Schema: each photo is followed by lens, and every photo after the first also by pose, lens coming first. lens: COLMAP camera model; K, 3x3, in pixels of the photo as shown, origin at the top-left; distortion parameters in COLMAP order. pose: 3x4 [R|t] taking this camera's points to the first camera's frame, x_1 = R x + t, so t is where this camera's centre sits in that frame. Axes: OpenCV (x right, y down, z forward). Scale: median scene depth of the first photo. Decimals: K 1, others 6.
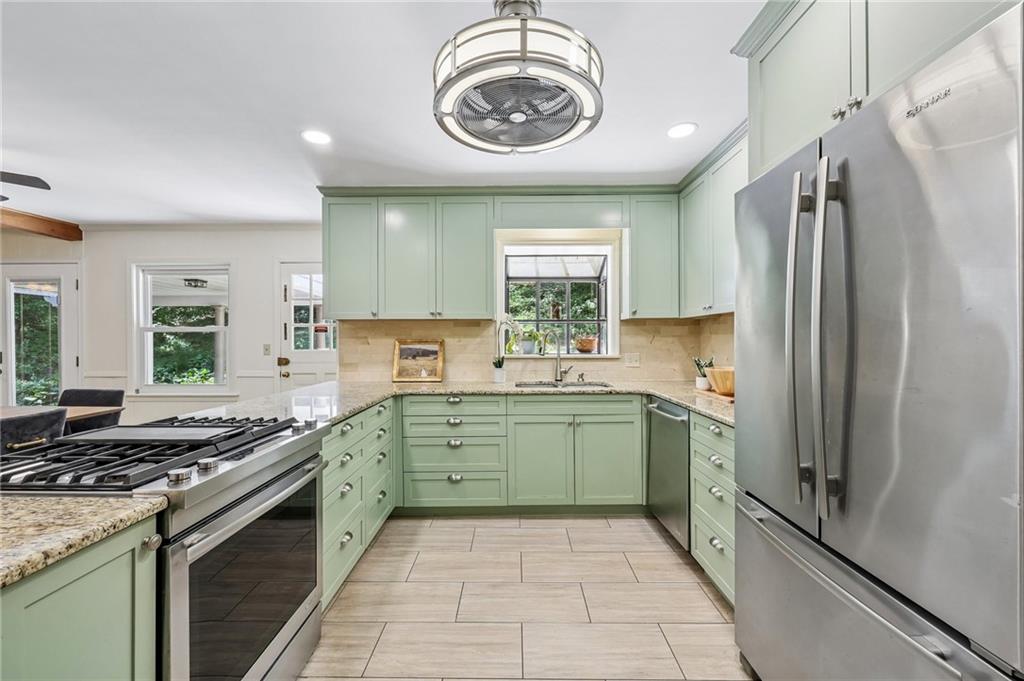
lens RADIAL K [[408.3, 0, 510.7], [0, 408.3, 340.2], [0, 0, 1]] dist [-0.002526, 0.000264]
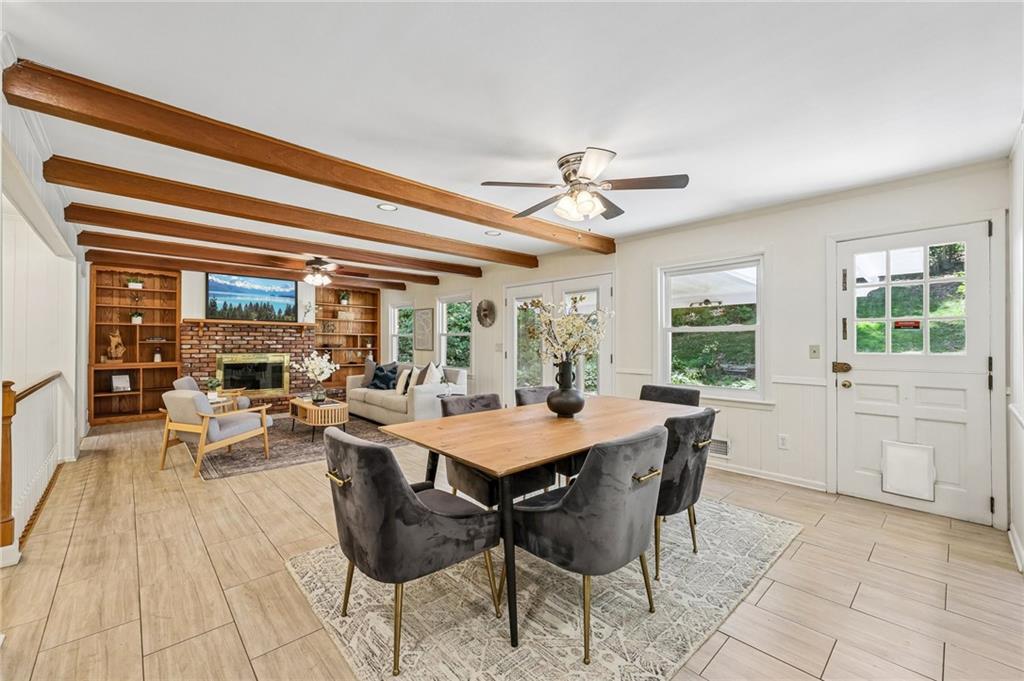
lens RADIAL K [[414.4, 0, 510.2], [0, 414.4, 339.7], [0, 0, 1]] dist [0.000711, 0.000037]
pose [[0.687118, -0.000795, -0.726546, -0.553554], [-0.006243, 0.999956, -0.006998, 0.011917], [0.726519, 0.009344, 0.687082, -0.008866]]
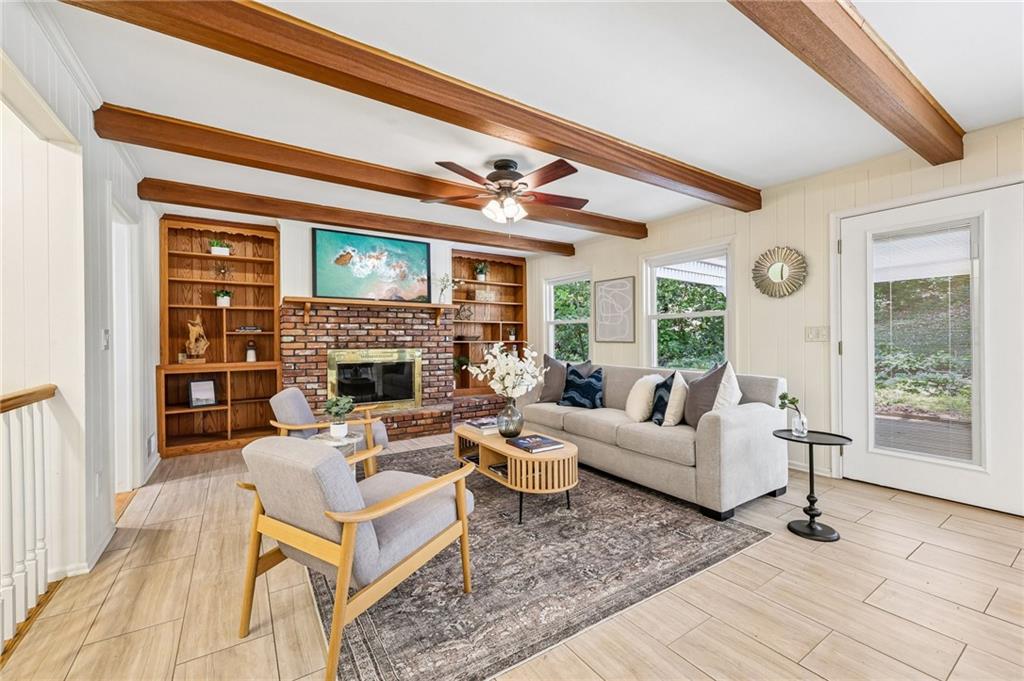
lens RADIAL K [[414.4, 0, 510.2], [0, 414.4, 339.7], [0, 0, 1]] dist [0.000711, 0.000037]
pose [[0.558609, -0.000517, -0.829431, -1.609778], [0.004051, 0.999990, 0.002104, 0.045581], [0.829421, -0.004535, 0.558605, 0.081112]]
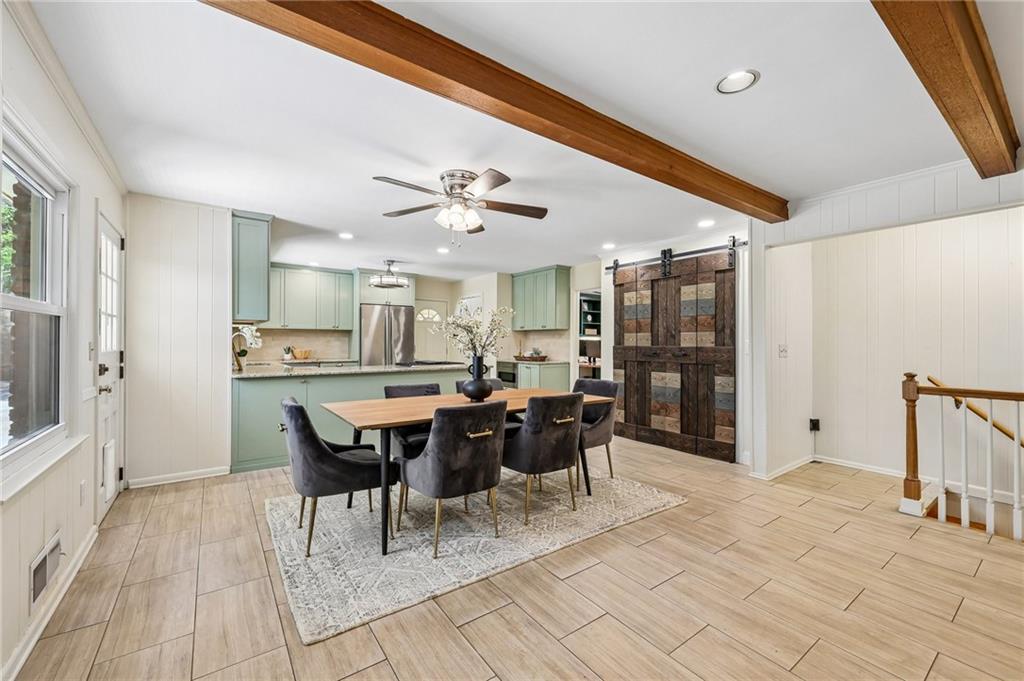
lens RADIAL K [[414.4, 0, 510.2], [0, 414.4, 339.7], [0, 0, 1]] dist [0.000711, 0.000037]
pose [[-0.591717, 0.003262, 0.806139, -1.922311], [0.000483, 0.999993, -0.003692, 0.011755], [-0.806145, -0.001795, -0.591715, 1.159784]]
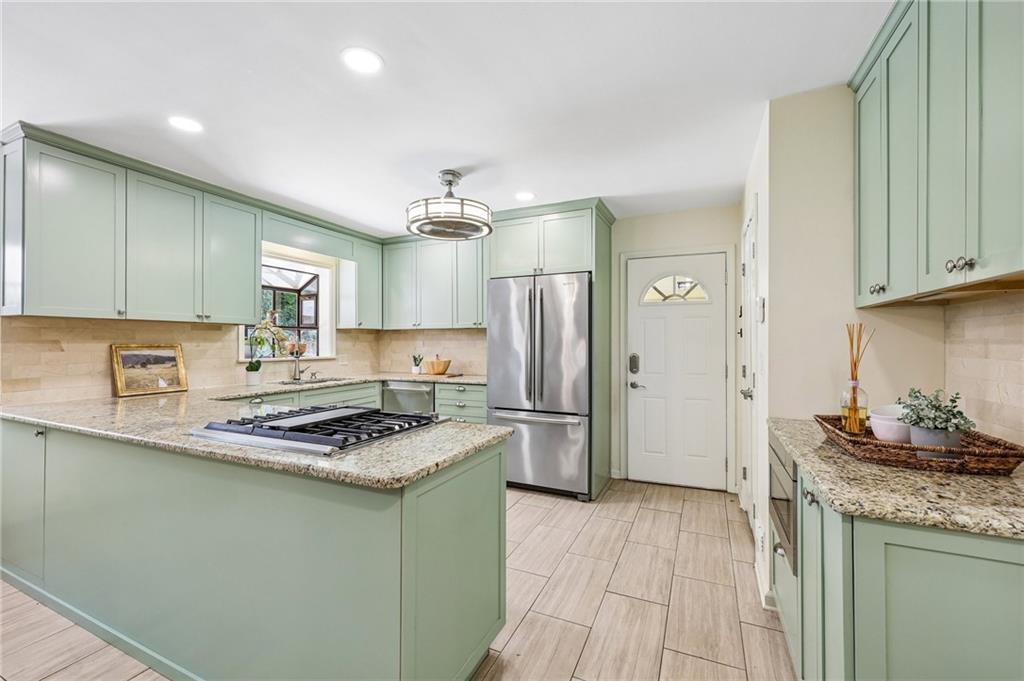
lens RADIAL K [[416.4, 0, 512.0], [0, 416.4, 340.5], [0, 0, 1]] dist [-0.001460, -0.000144]
pose [[0.406545, 0.006473, 0.913608, -0.766424], [0.003466, 0.999957, -0.008627, 0.001079], [-0.913624, 0.006674, 0.406505, -0.037167]]
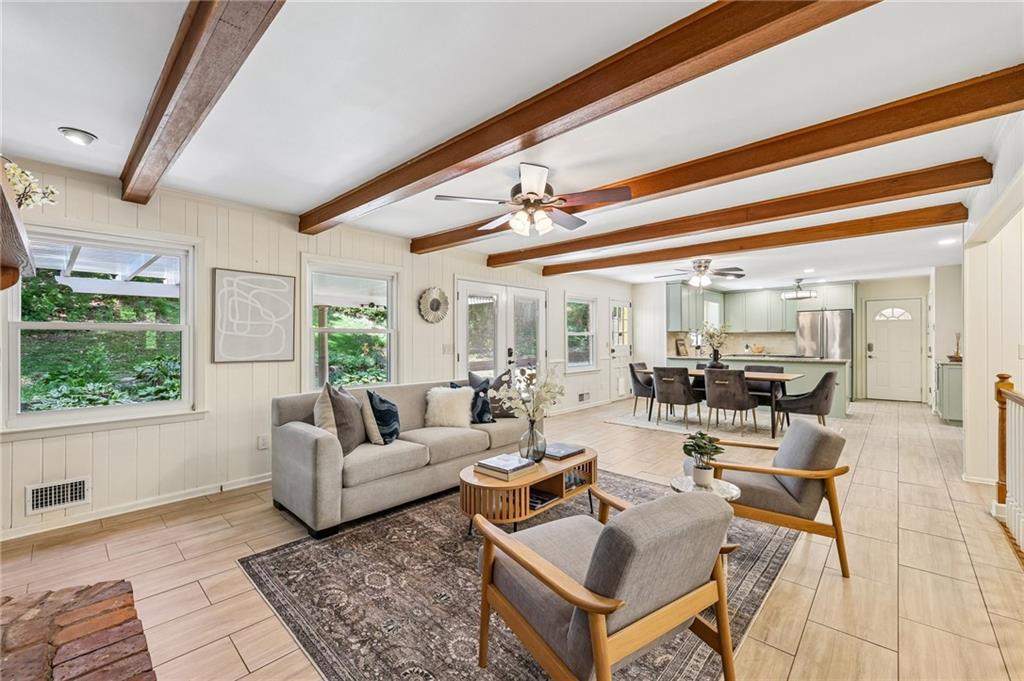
lens RADIAL K [[414.4, 0, 510.2], [0, 414.4, 339.7], [0, 0, 1]] dist [0.000711, 0.000037]
pose [[0.675705, -0.001144, 0.737171, -3.120553], [0.005621, 0.999978, -0.003601, 0.006047], [-0.737151, 0.006577, 0.675696, 0.033935]]
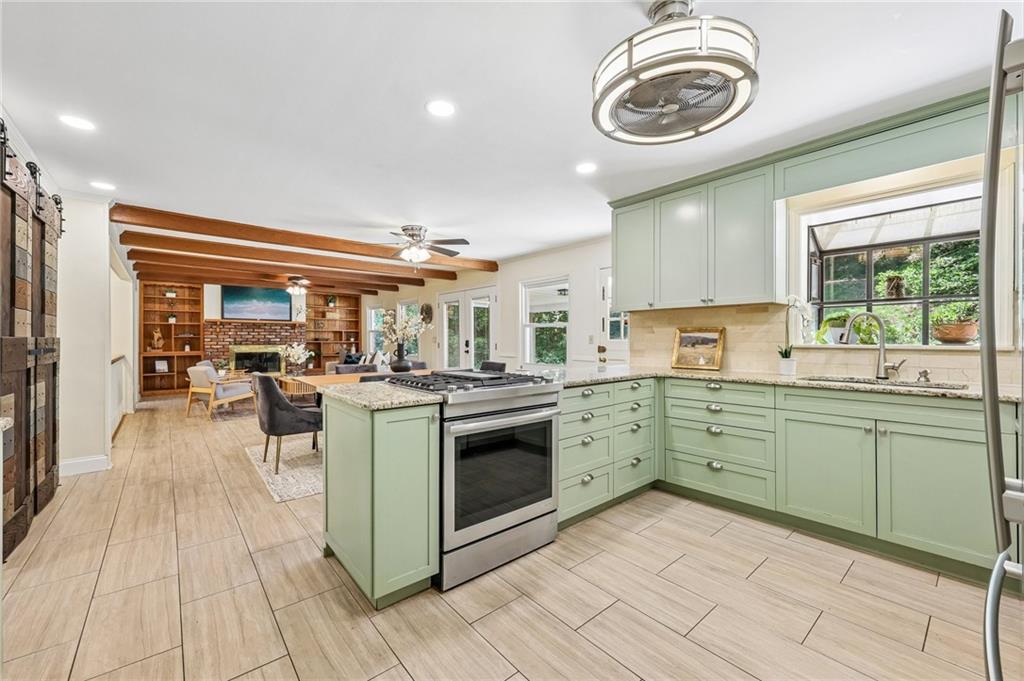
lens RADIAL K [[408.3, 0, 510.7], [0, 408.3, 340.2], [0, 0, 1]] dist [-0.002526, 0.000264]
pose [[0.654169, 0.004009, -0.756338, 0.255757], [-0.003640, 0.999991, 0.002151, 0.031358], [0.756340, 0.001346, 0.654178, -0.013546]]
